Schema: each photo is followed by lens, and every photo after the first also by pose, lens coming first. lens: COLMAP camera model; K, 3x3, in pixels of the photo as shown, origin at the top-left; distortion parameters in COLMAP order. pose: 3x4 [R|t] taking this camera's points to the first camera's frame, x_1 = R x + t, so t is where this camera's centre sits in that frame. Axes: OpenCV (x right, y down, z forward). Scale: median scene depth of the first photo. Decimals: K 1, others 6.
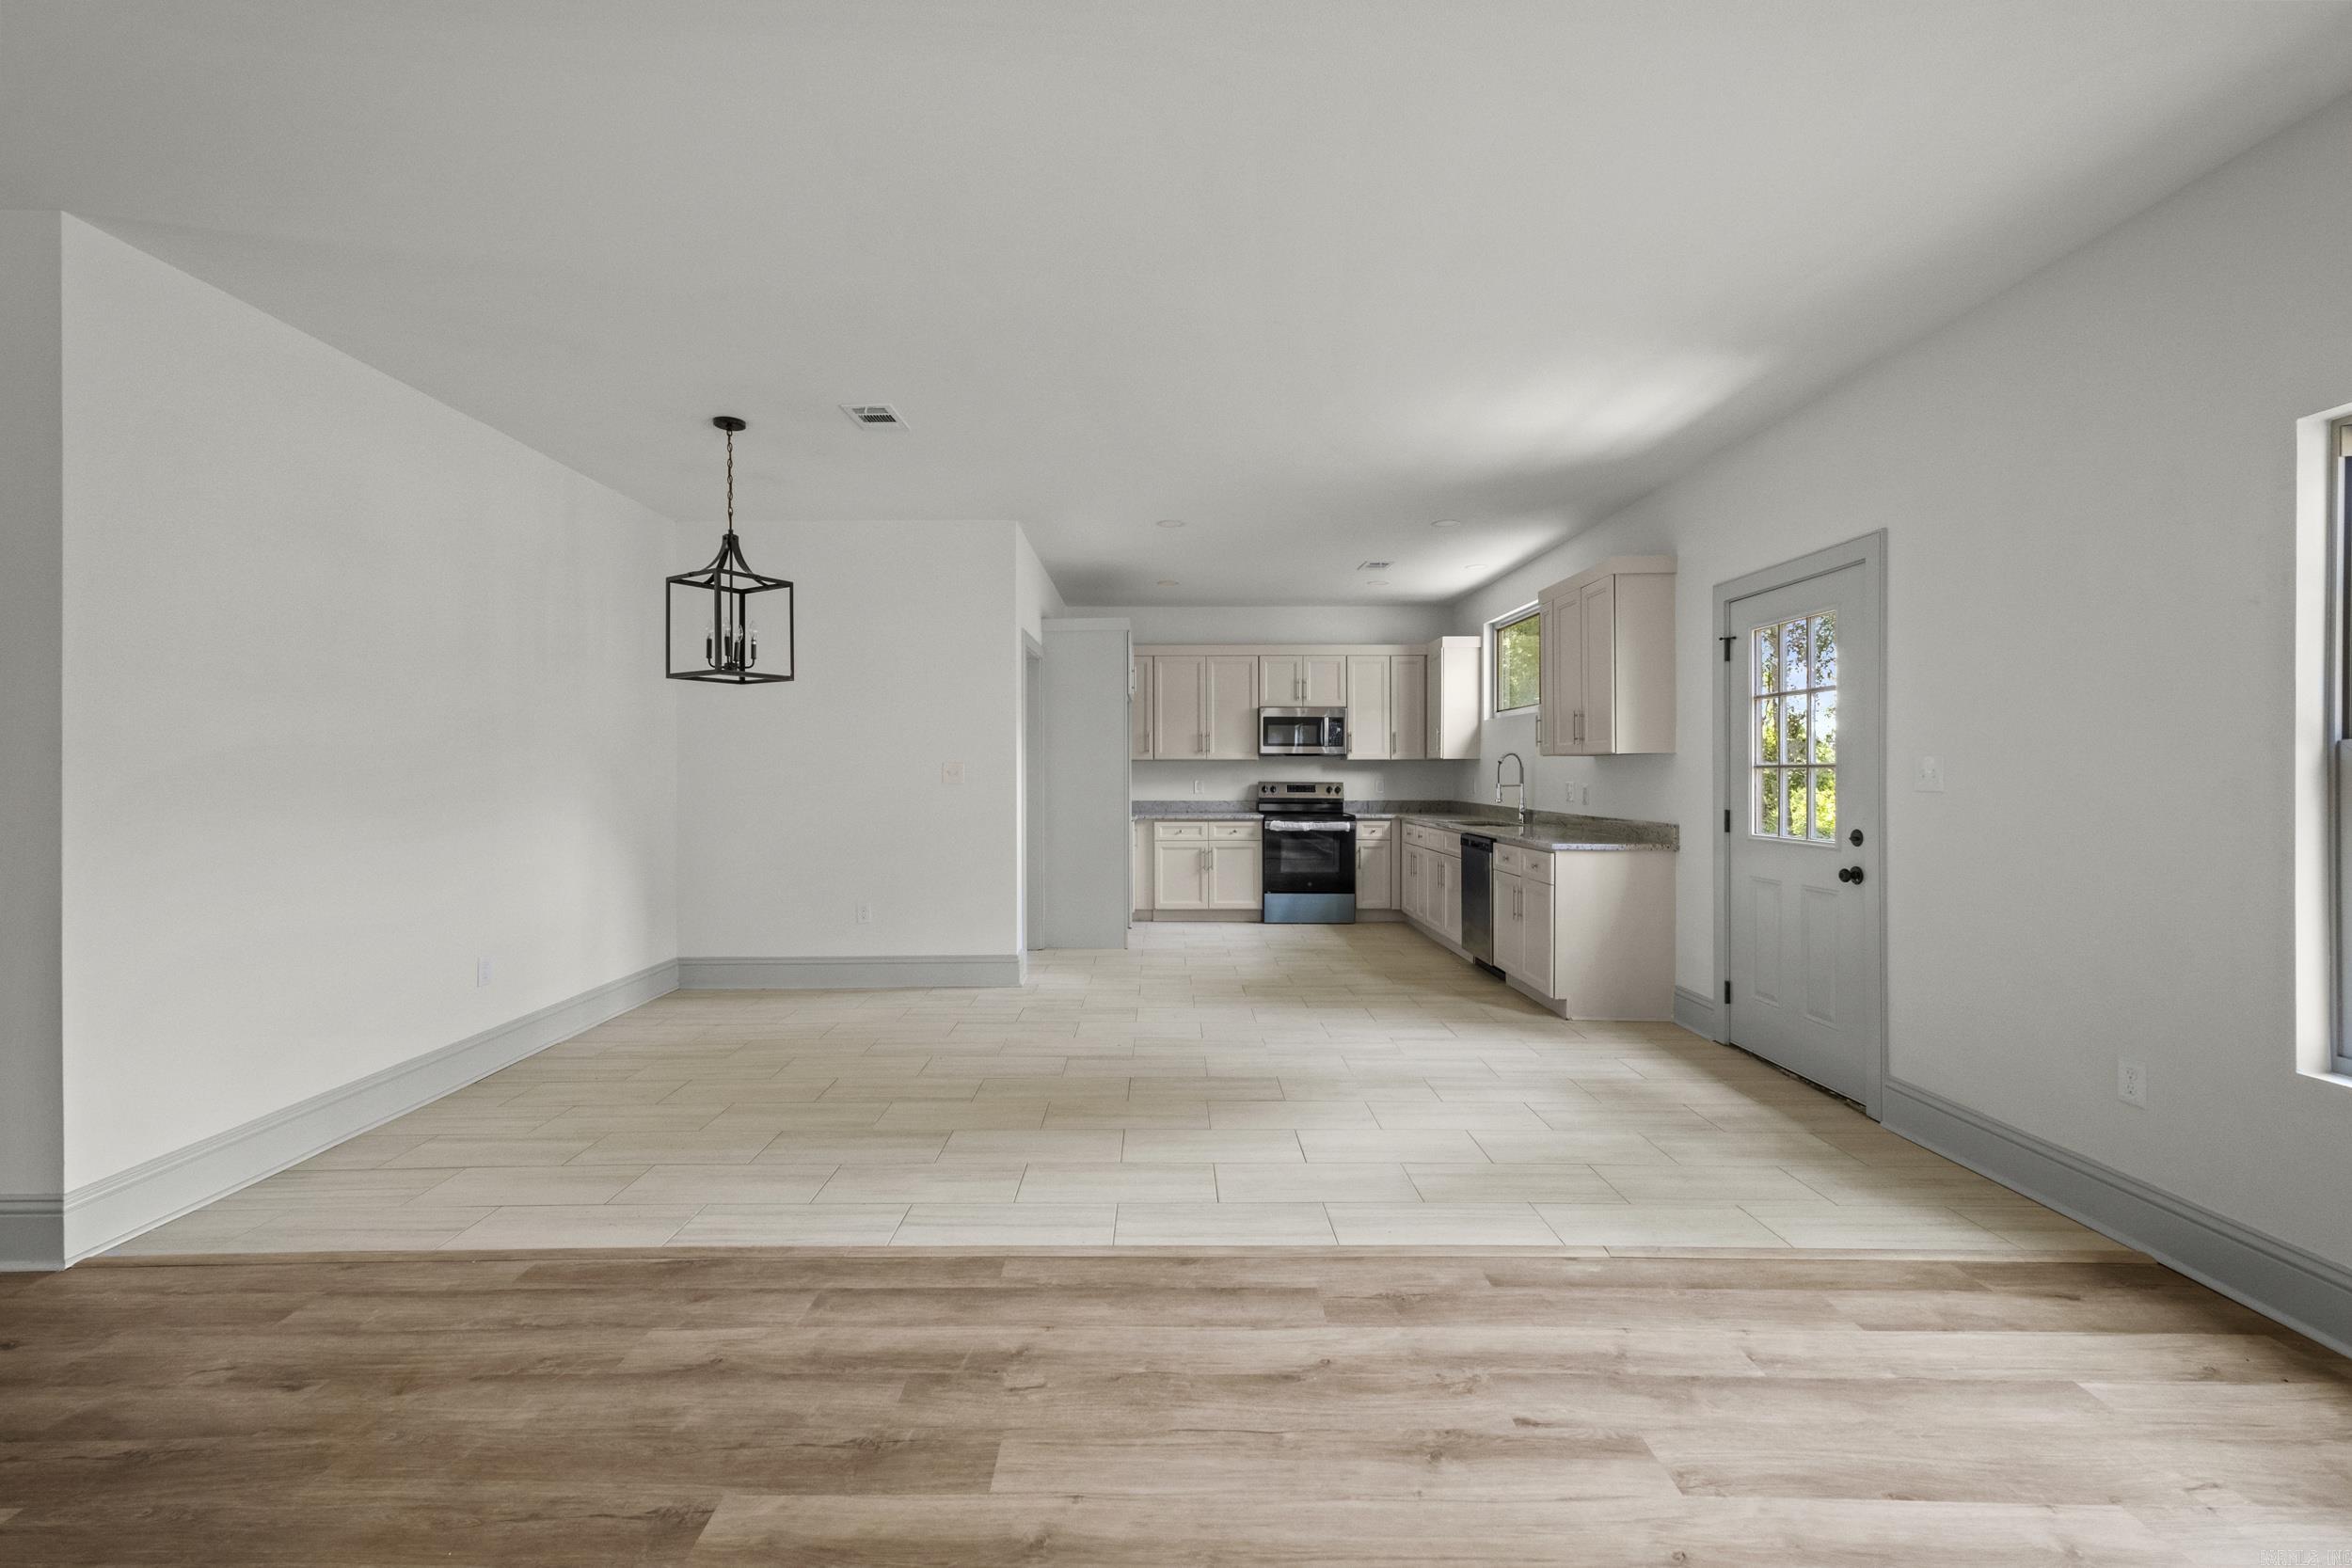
lens RADIAL K [[1021.6, 0, 1167.8], [0, 1021.6, 772.2], [0, 0, 1]] dist [-0.000571, -0.000022]
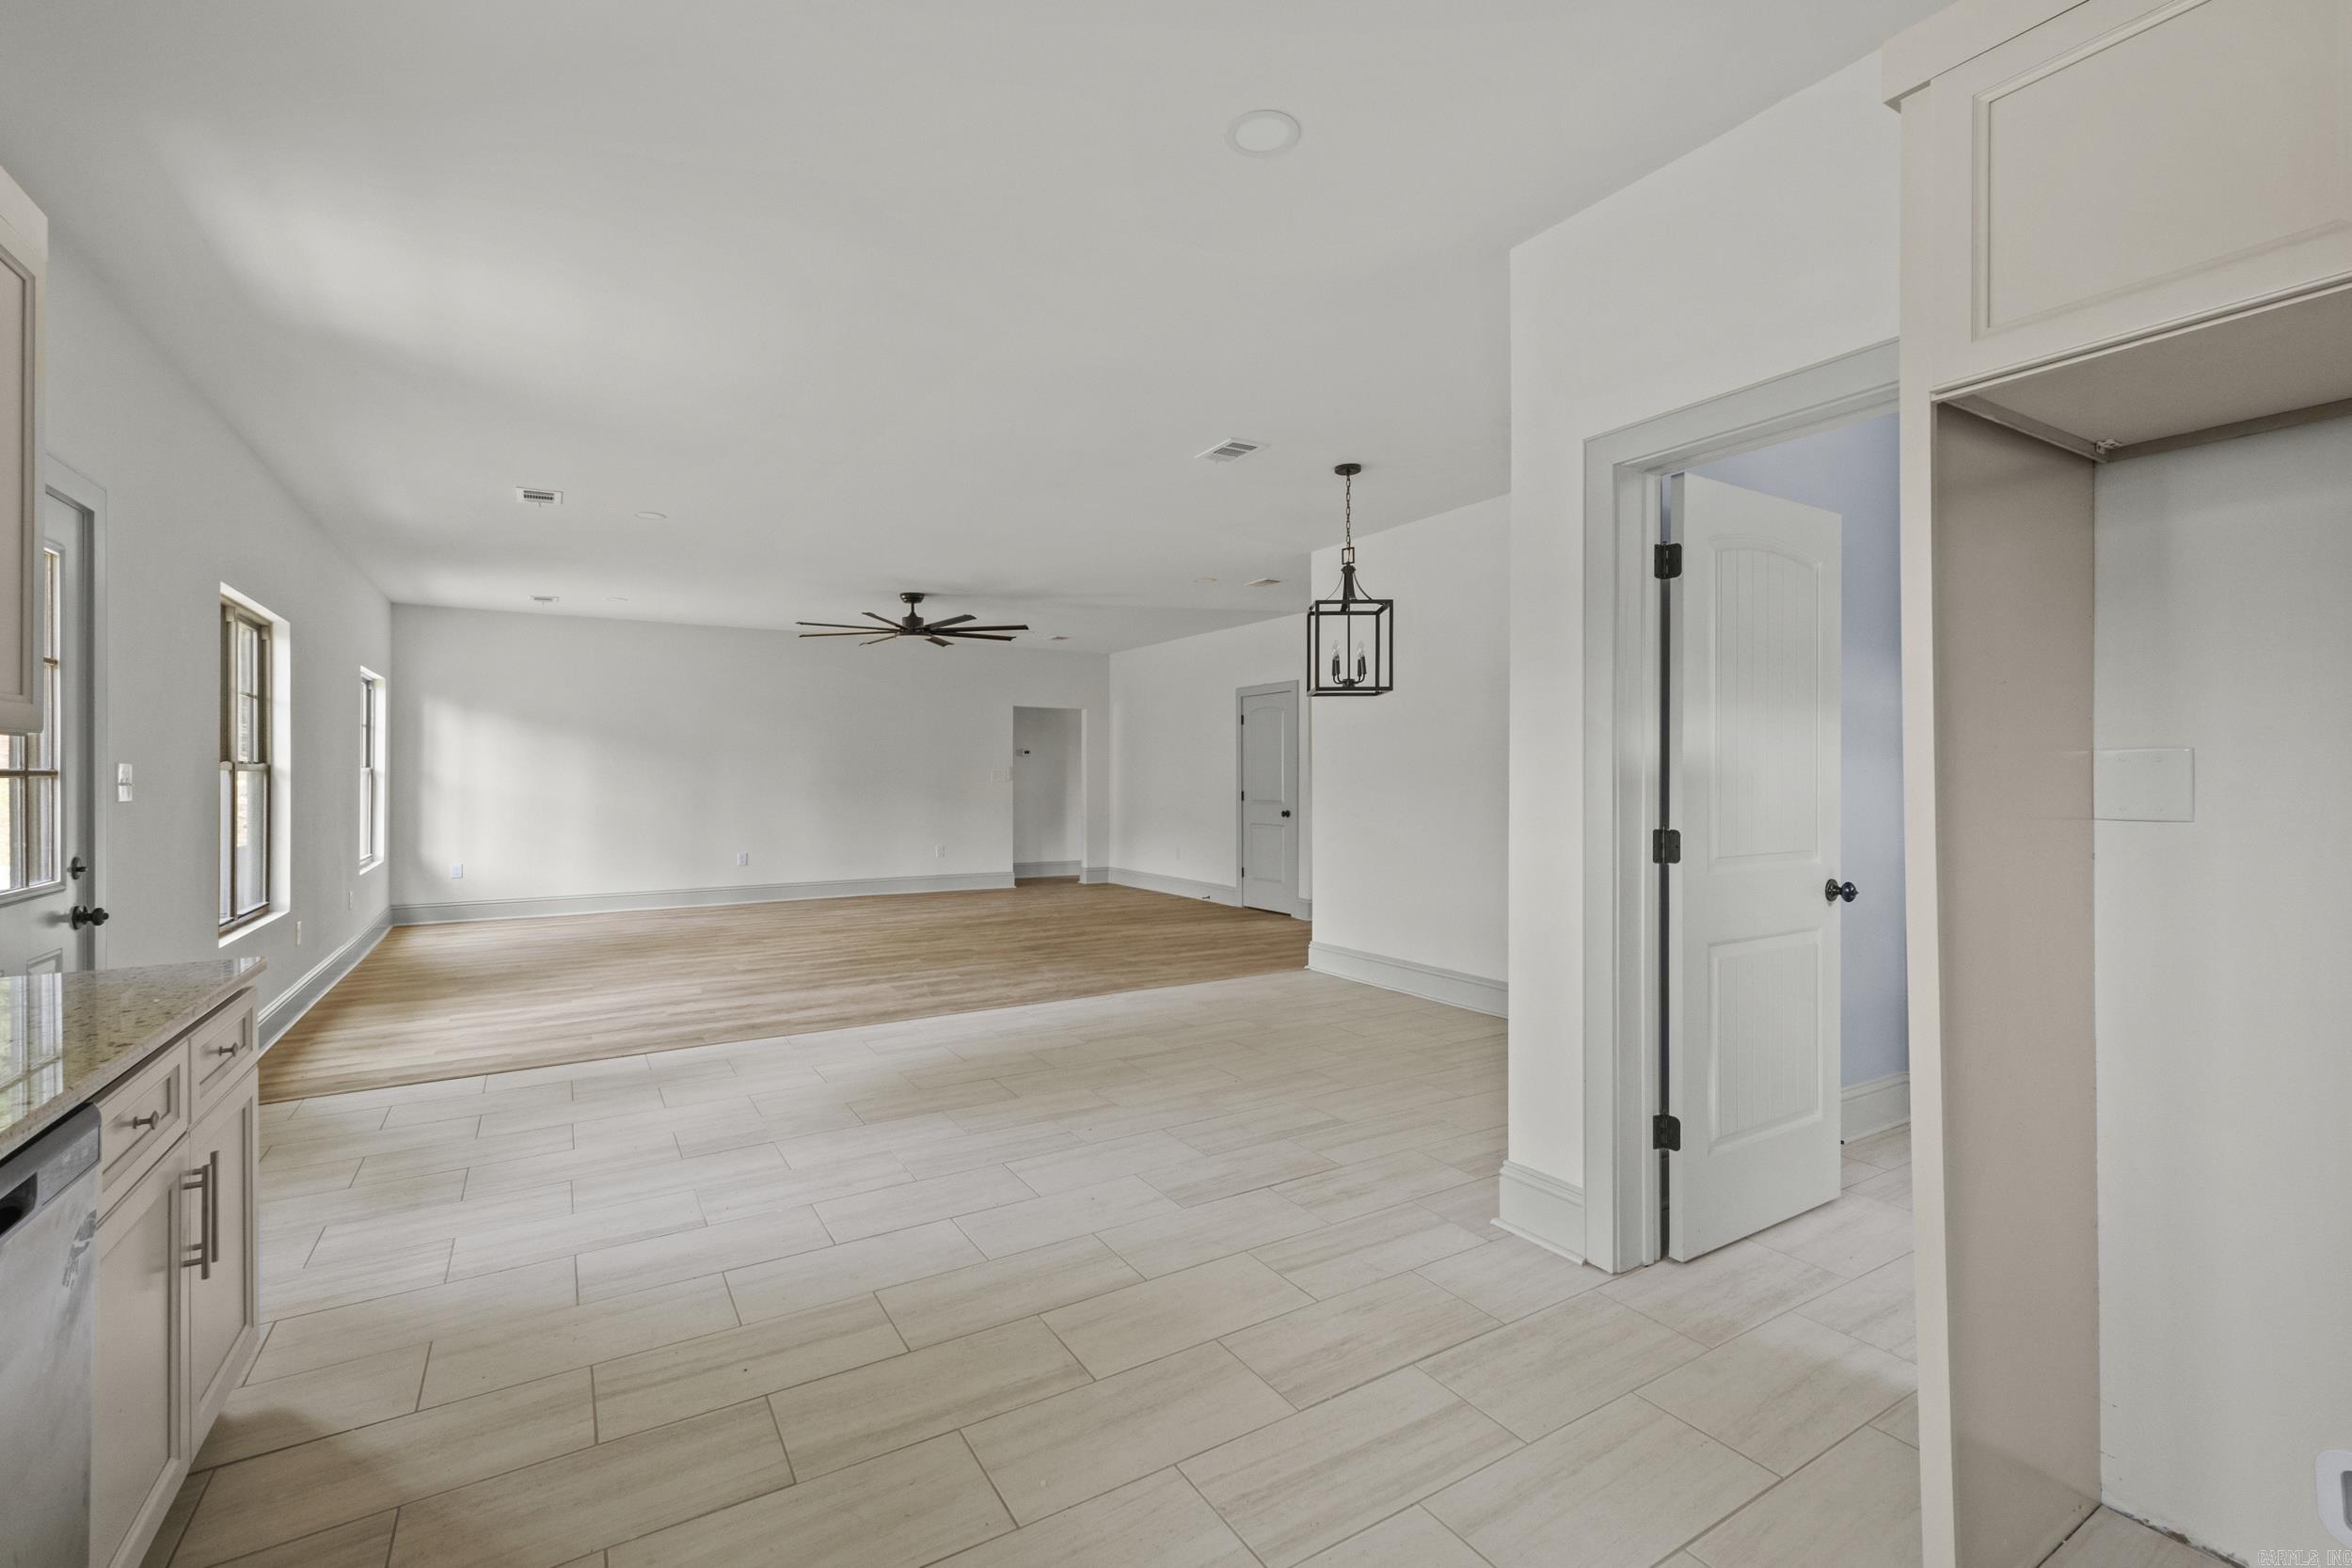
lens RADIAL K [[1021.6, 0, 1167.8], [0, 1021.6, 772.2], [0, 0, 1]] dist [-0.000571, -0.000022]
pose [[-0.851847, 0.003347, -0.523781, 0.174978], [0.001983, 0.999993, 0.003166, -0.003931], [0.523788, 0.001658, -0.851847, 0.955590]]
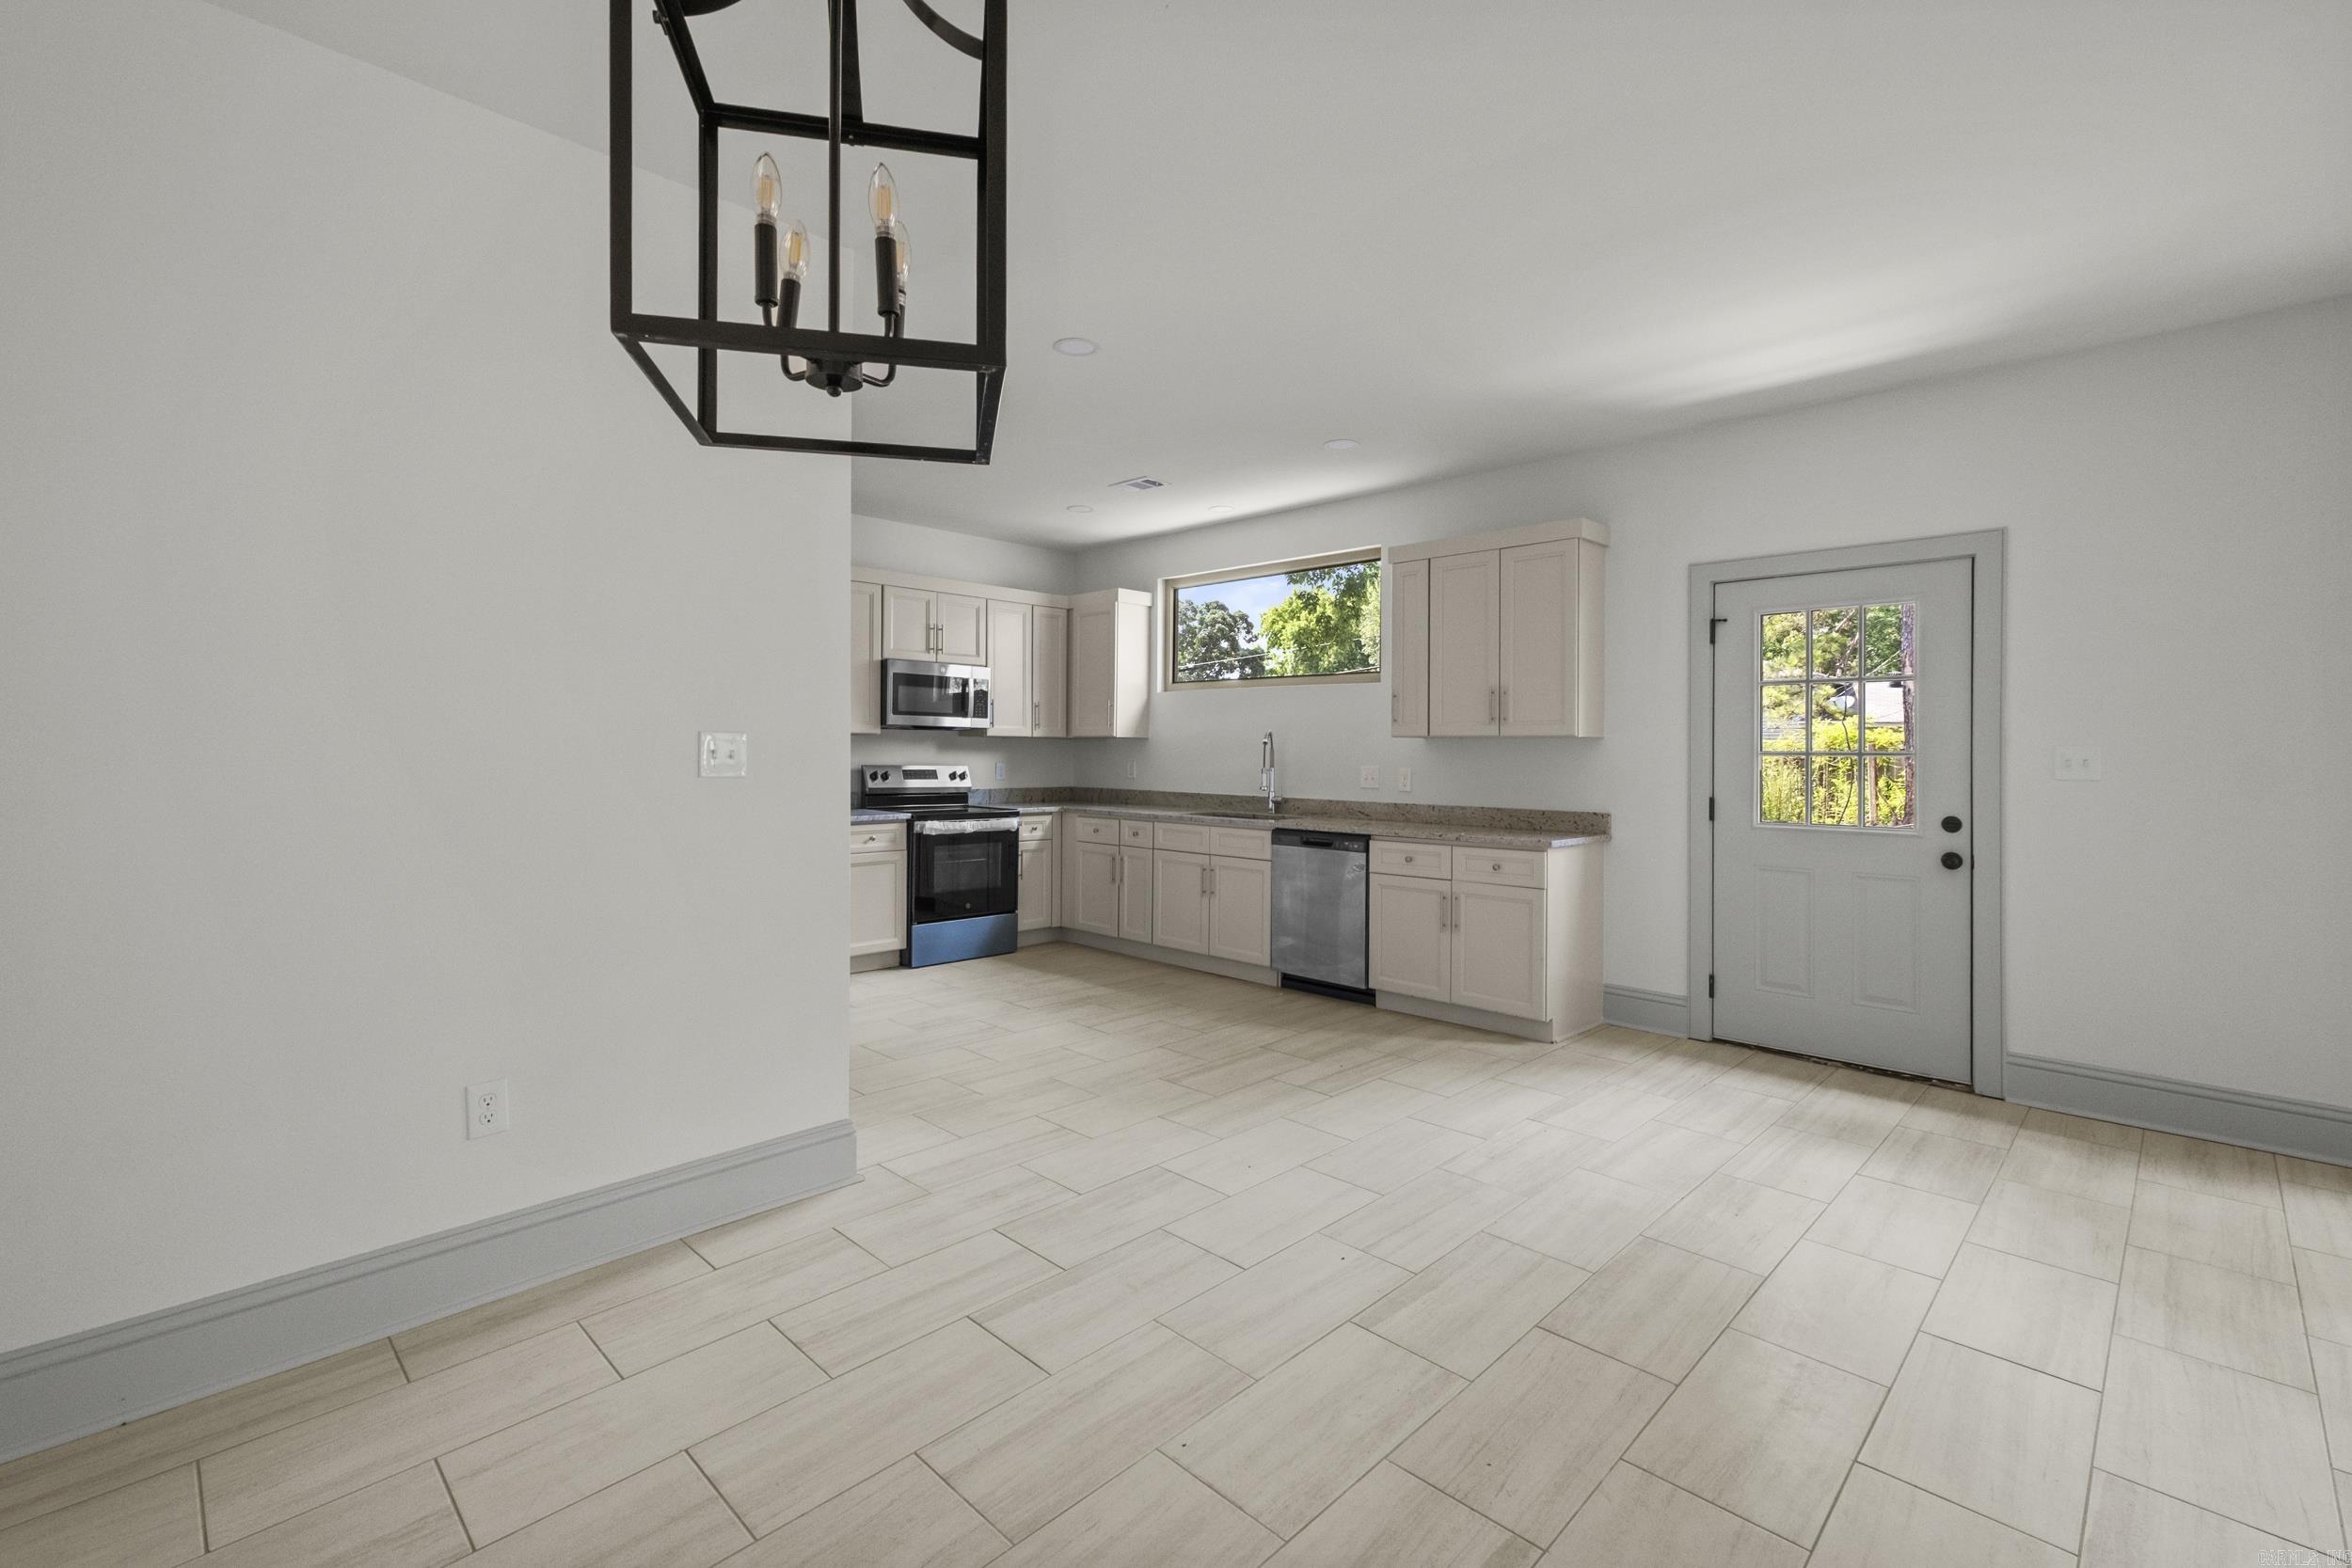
lens RADIAL K [[1026.3, 0, 1172.4], [0, 1026.3, 750.1], [0, 0, 1]] dist [0.000479, 0.000214]
pose [[0.701723, 0.005716, 0.712427, -0.284115], [-0.006896, 0.999975, -0.001231, -0.001856], [-0.712417, -0.004049, 0.701745, 0.383963]]
